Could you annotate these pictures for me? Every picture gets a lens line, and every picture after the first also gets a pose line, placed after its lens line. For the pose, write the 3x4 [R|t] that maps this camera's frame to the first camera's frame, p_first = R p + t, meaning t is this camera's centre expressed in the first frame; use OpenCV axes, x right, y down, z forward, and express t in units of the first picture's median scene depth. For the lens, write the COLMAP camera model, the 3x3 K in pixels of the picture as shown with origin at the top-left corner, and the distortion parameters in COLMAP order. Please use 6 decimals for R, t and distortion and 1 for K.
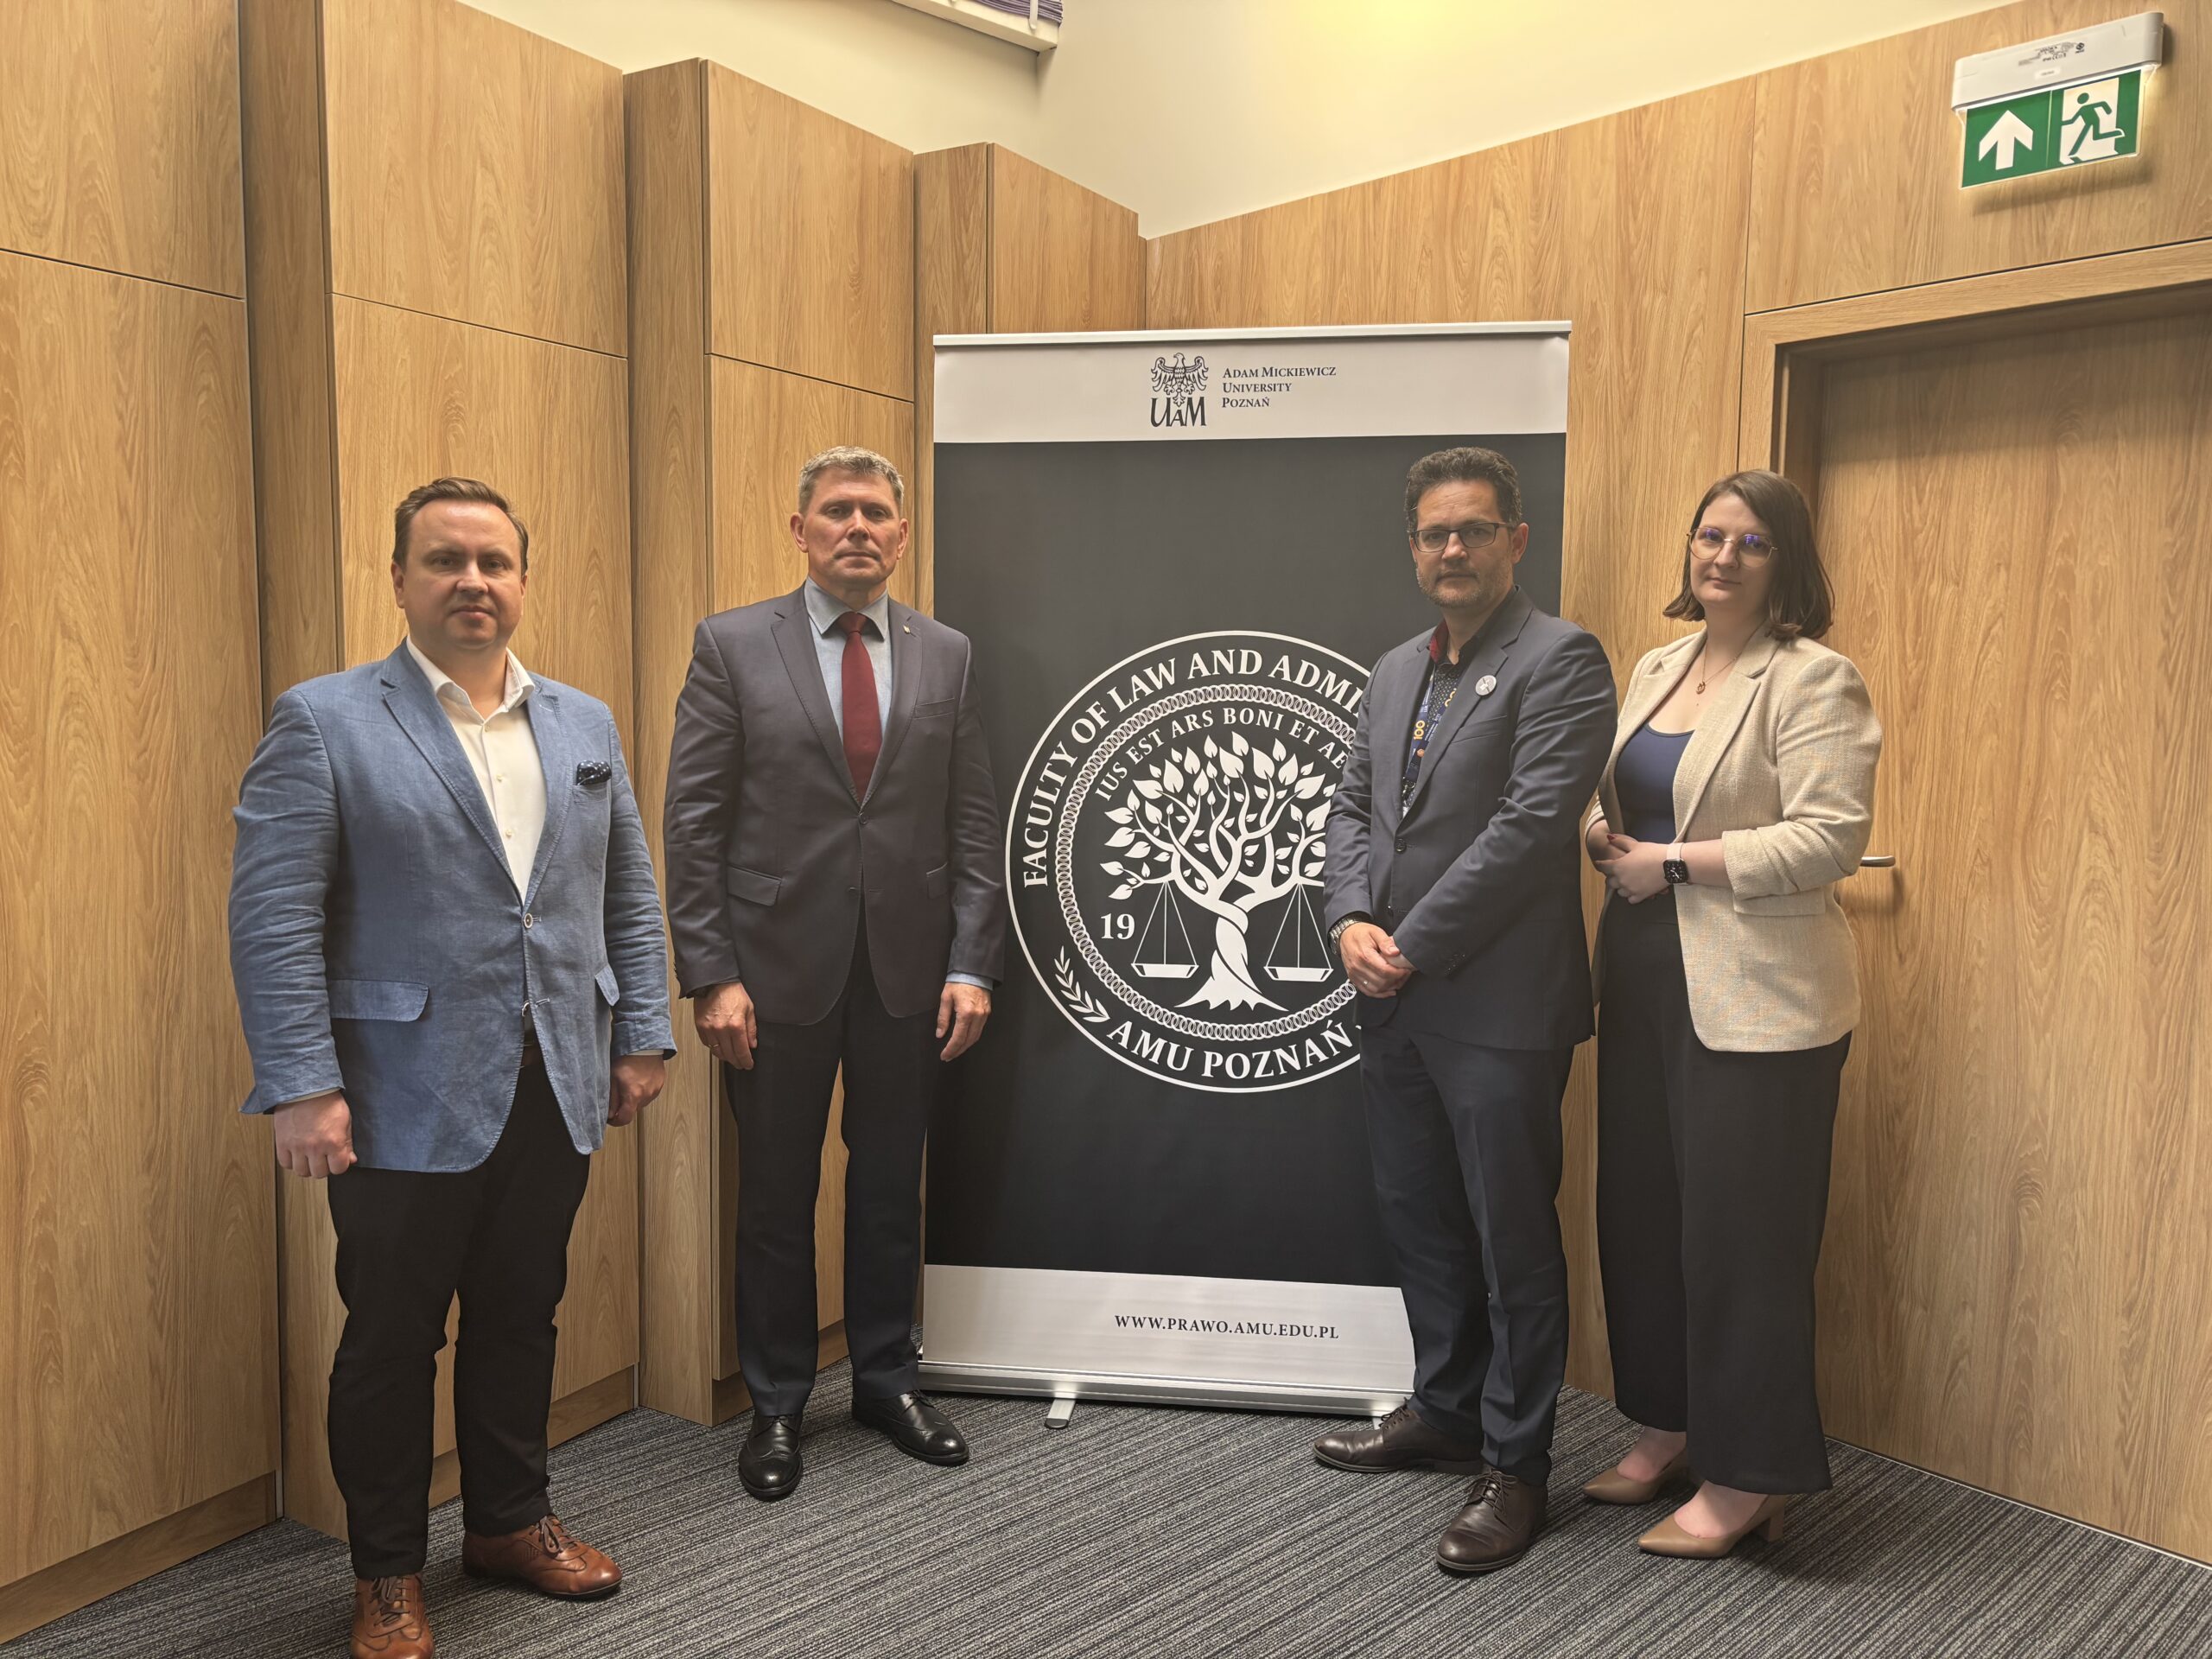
lens RADIAL K [[1663.0, 0, 1091.3], [0, 1663.0, 833.2], [0, 0, 1]] dist [0.047777, -0.048794]
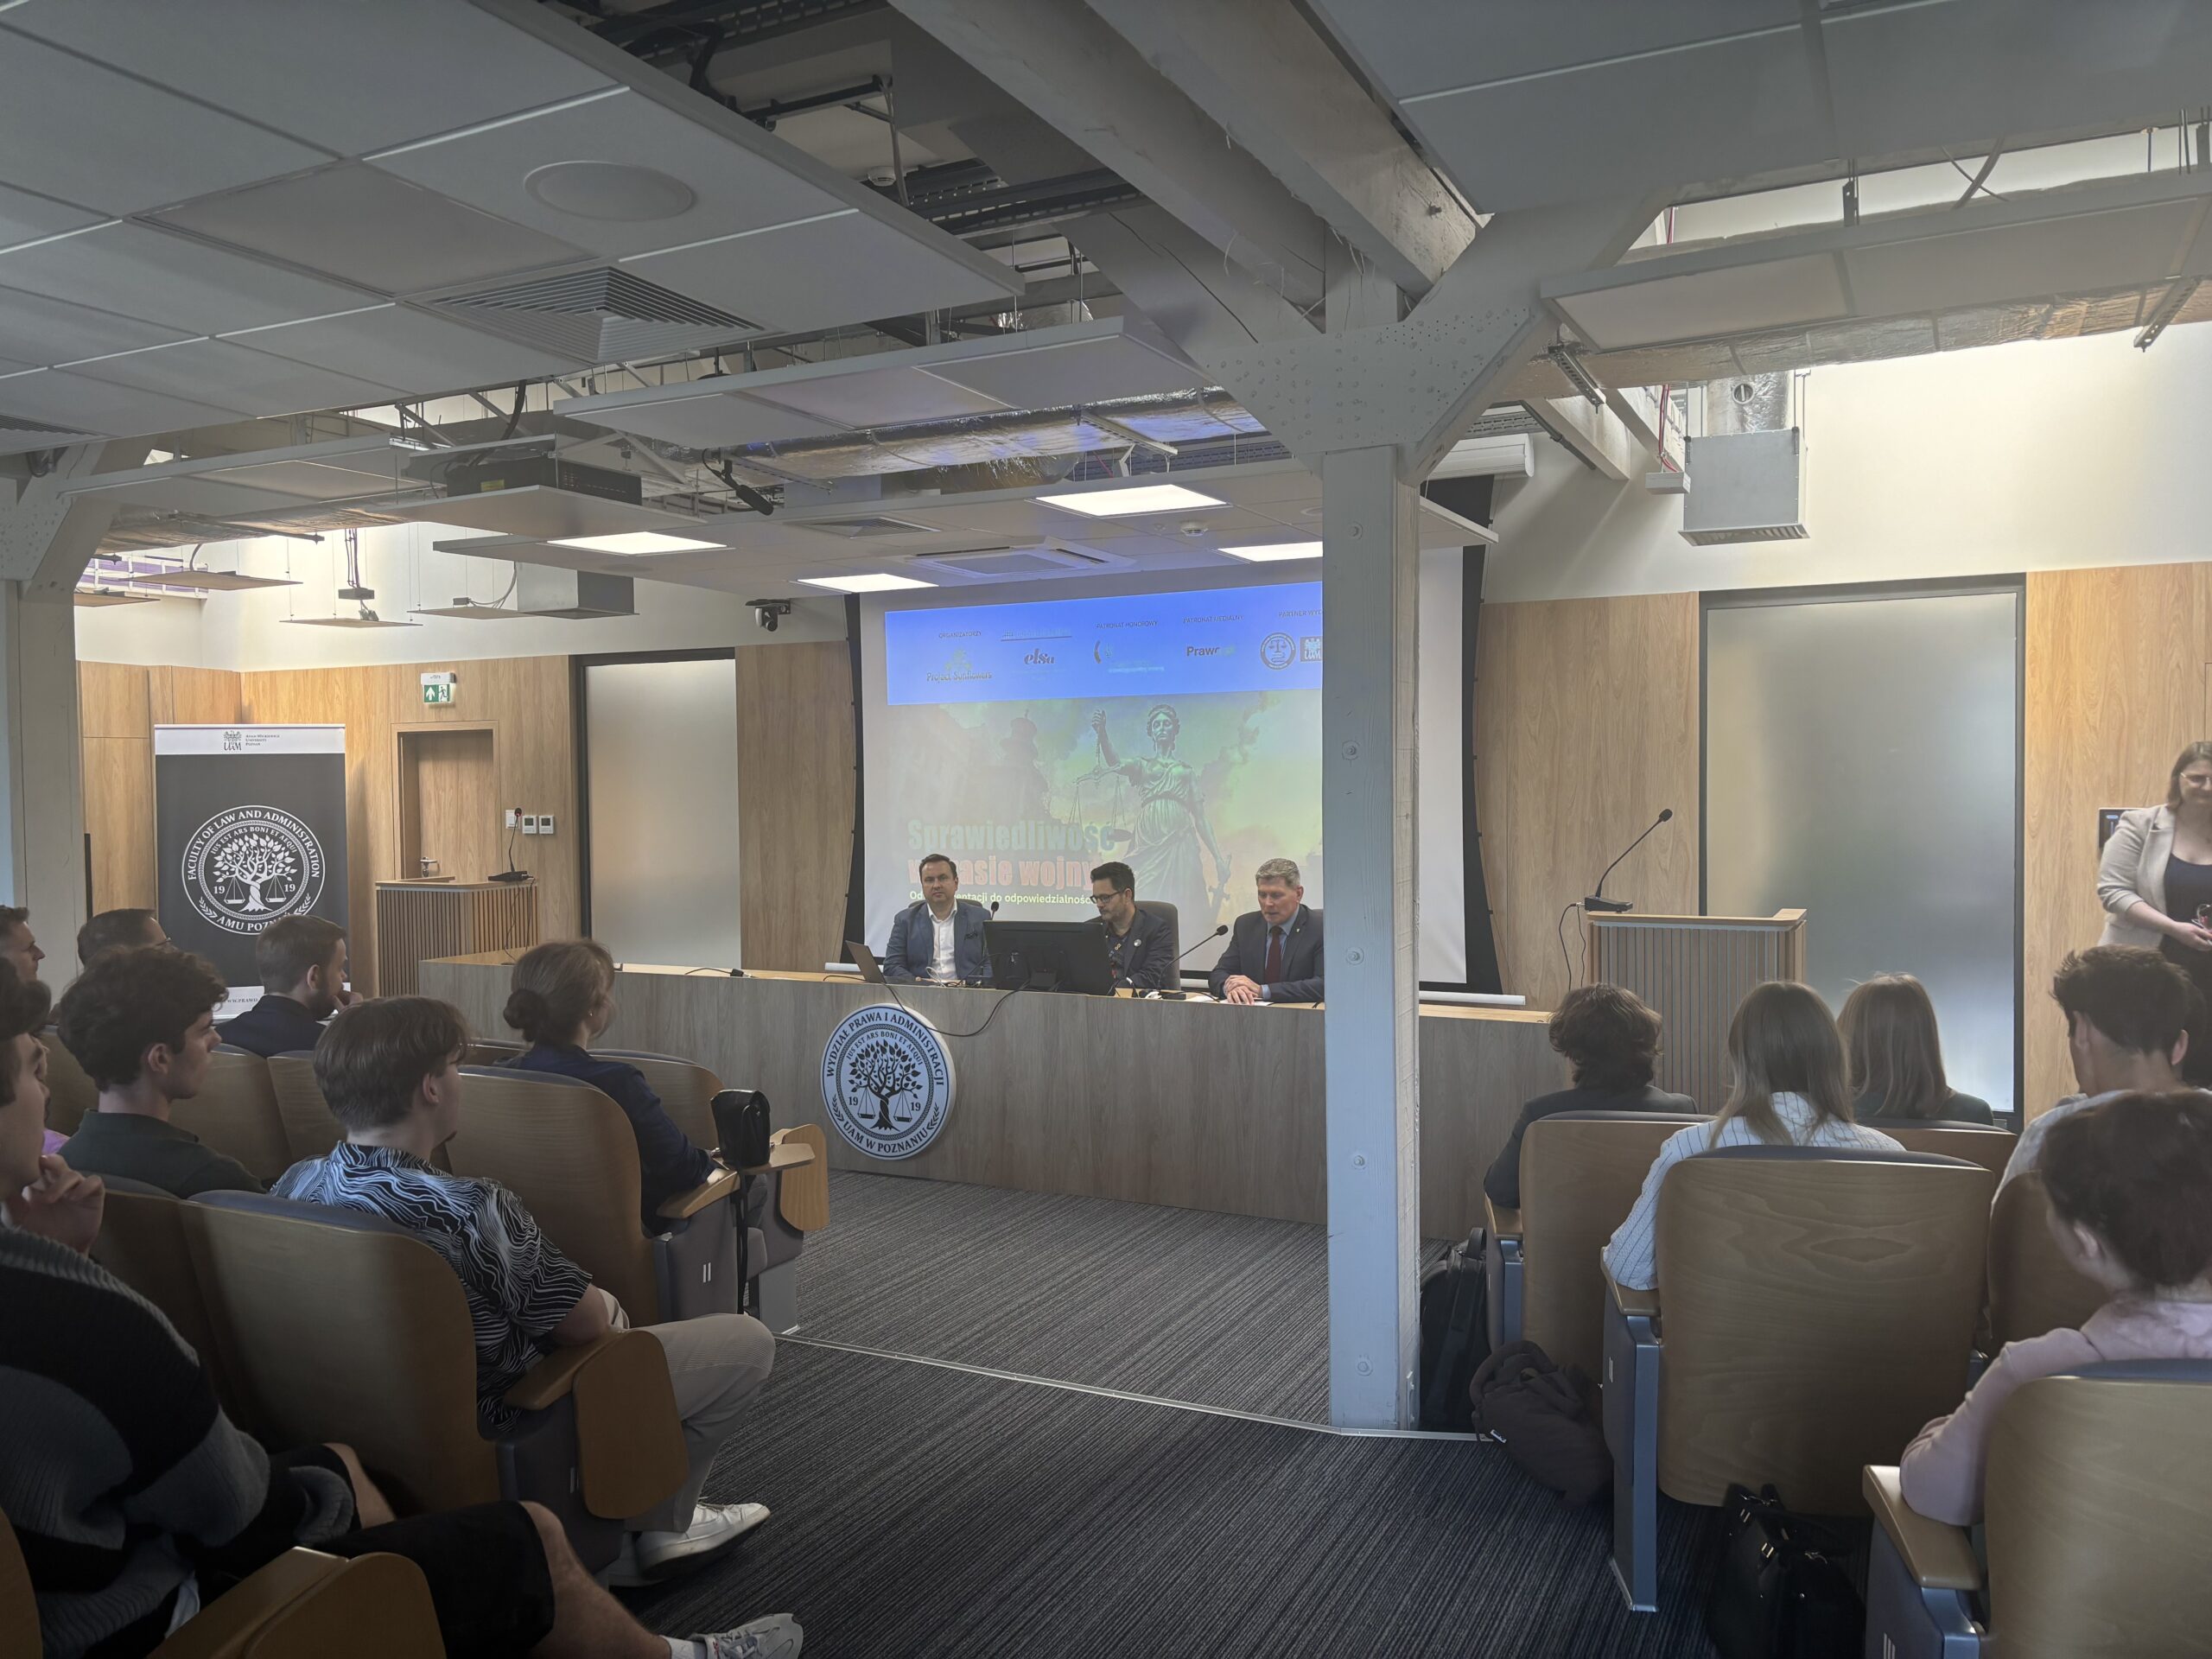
lens RADIAL K [[1663.0, 0, 1098.2], [0, 1663.0, 829.1], [0, 0, 1]] dist [0.047777, -0.048794]
pose [[0.928431, -0.034332, 0.369916, 0.438261], [0.055903, 0.997294, -0.047750, 0.203875], [-0.367276, 0.065012, 0.927837, -3.027192]]
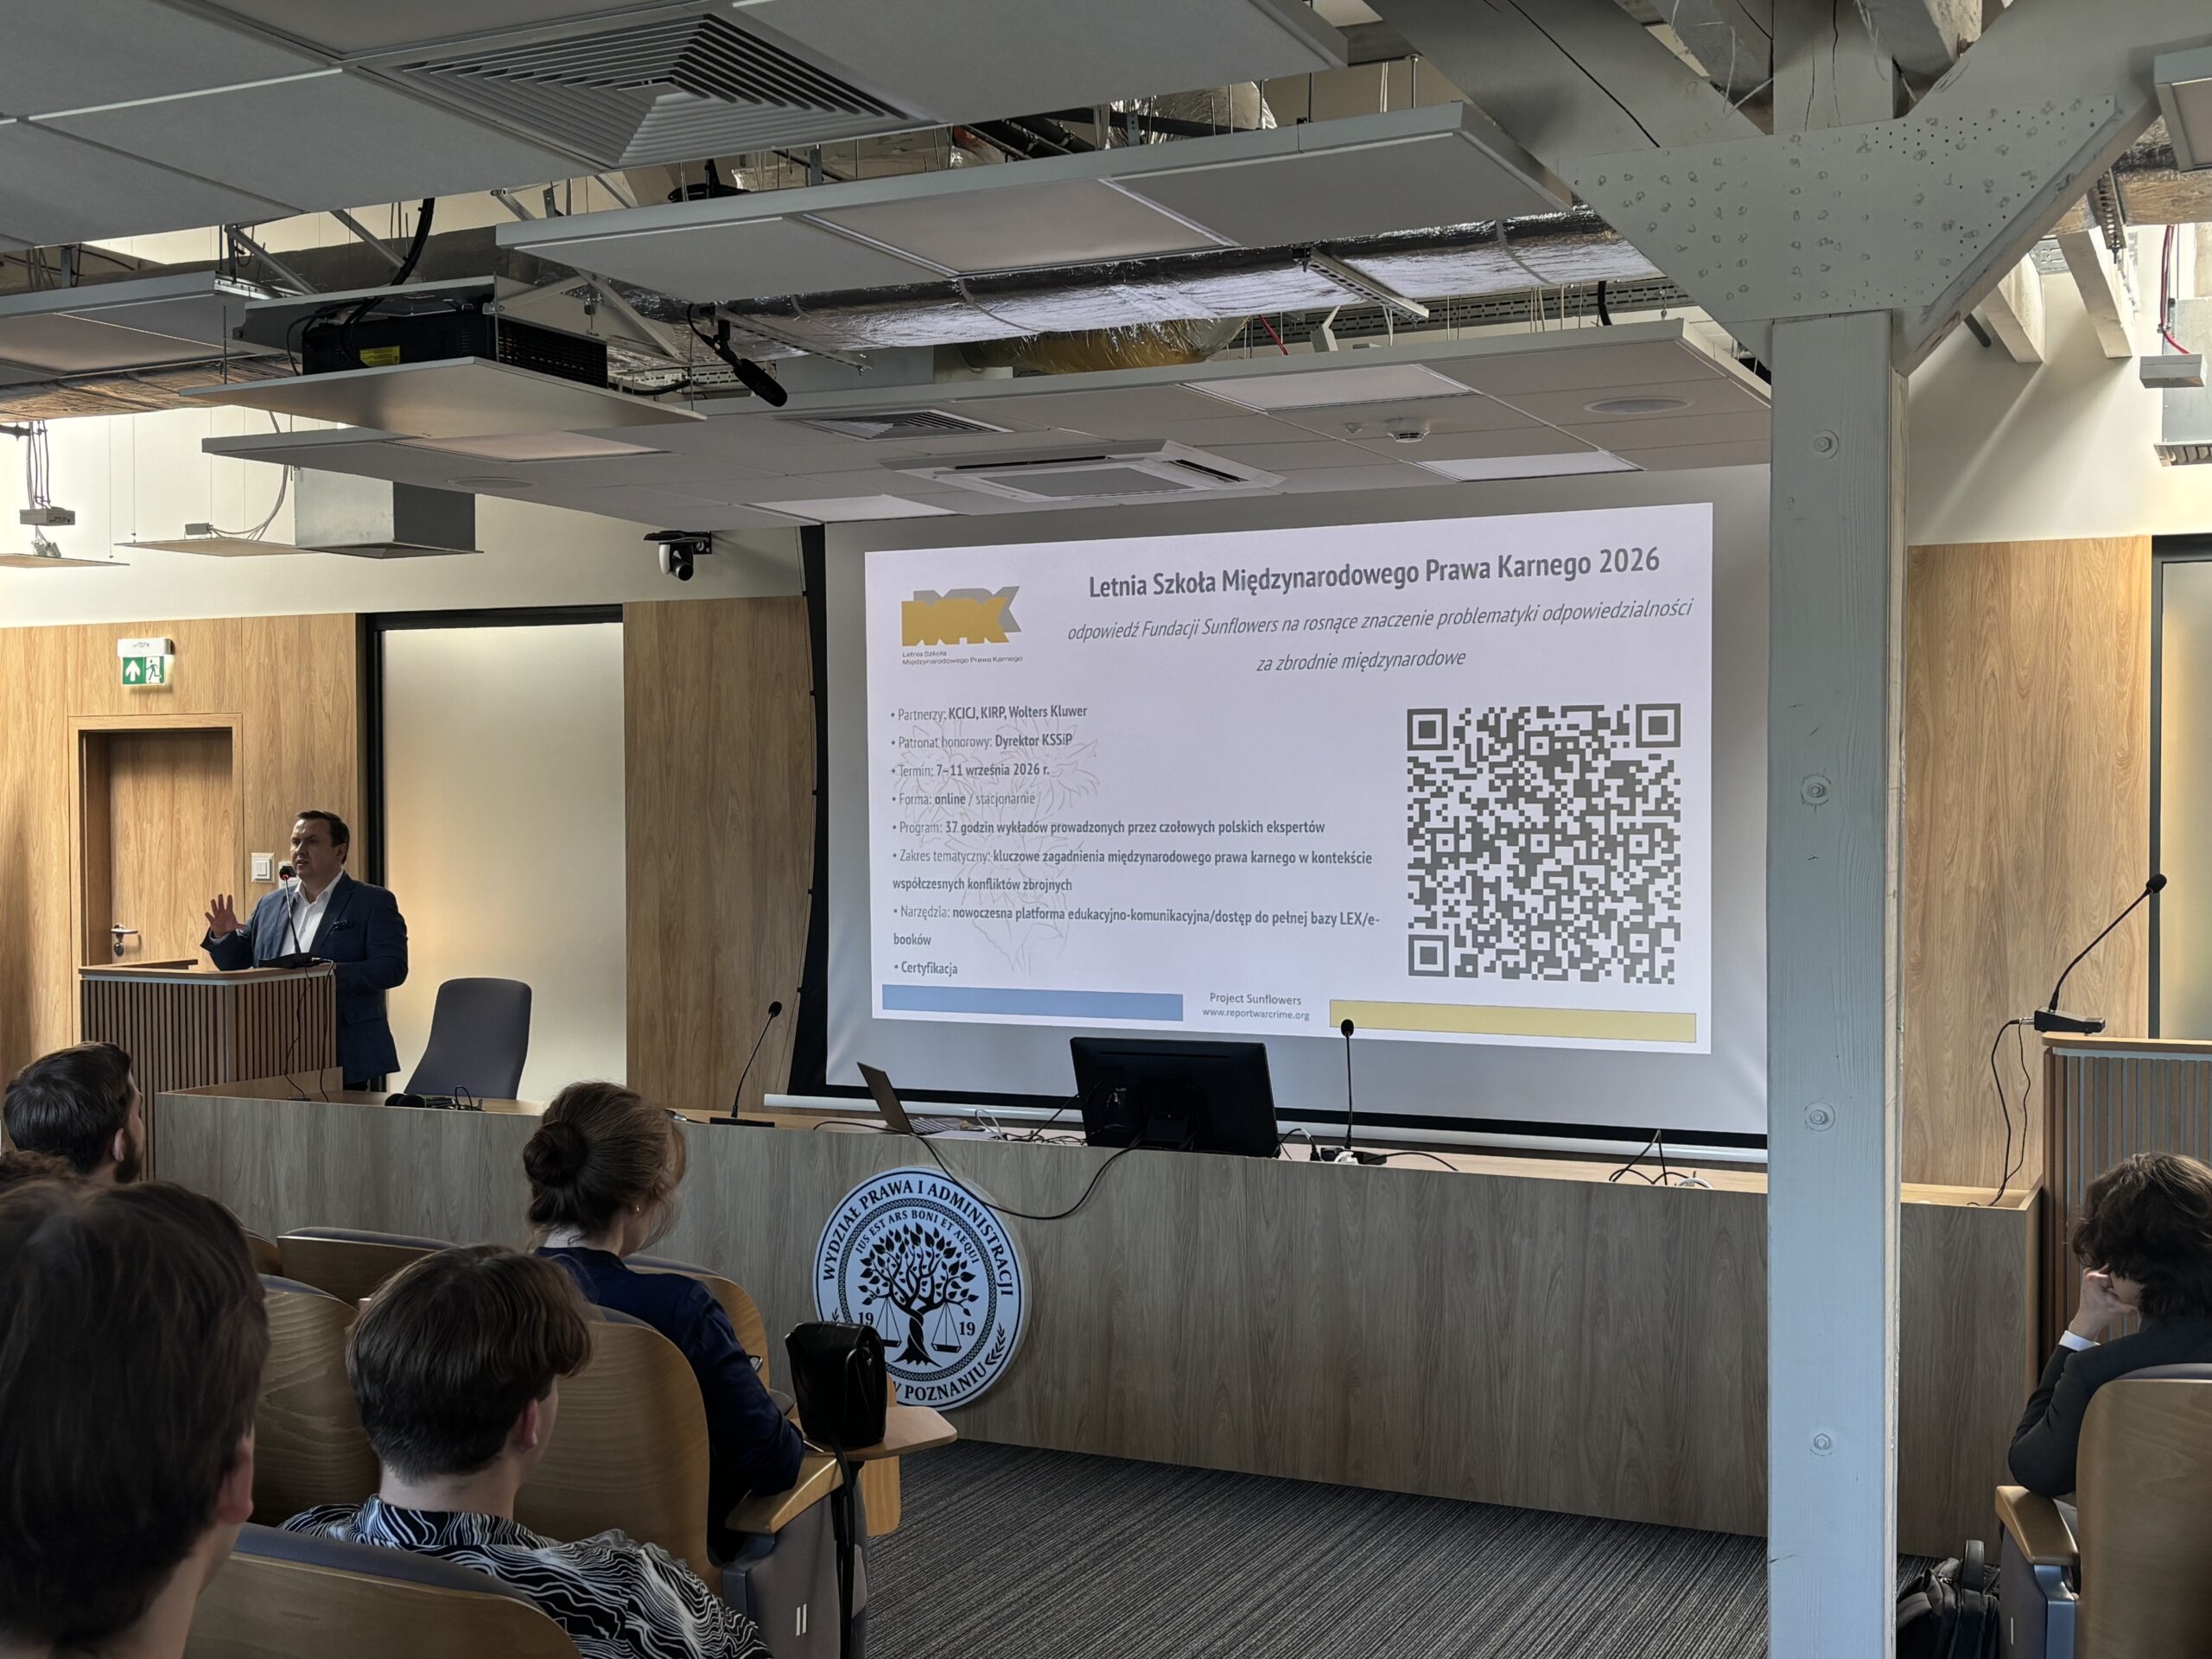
lens RADIAL K [[2528.9, 0, 1111.2], [0, 2528.9, 840.7], [0, 0, 1]] dist [0.043443, 0.000000]
pose [[0.918899, -0.022598, 0.393846, 0.297894], [0.050399, 0.996902, -0.060389, 0.175922], [-0.391261, 0.075341, 0.917191, -2.915548]]
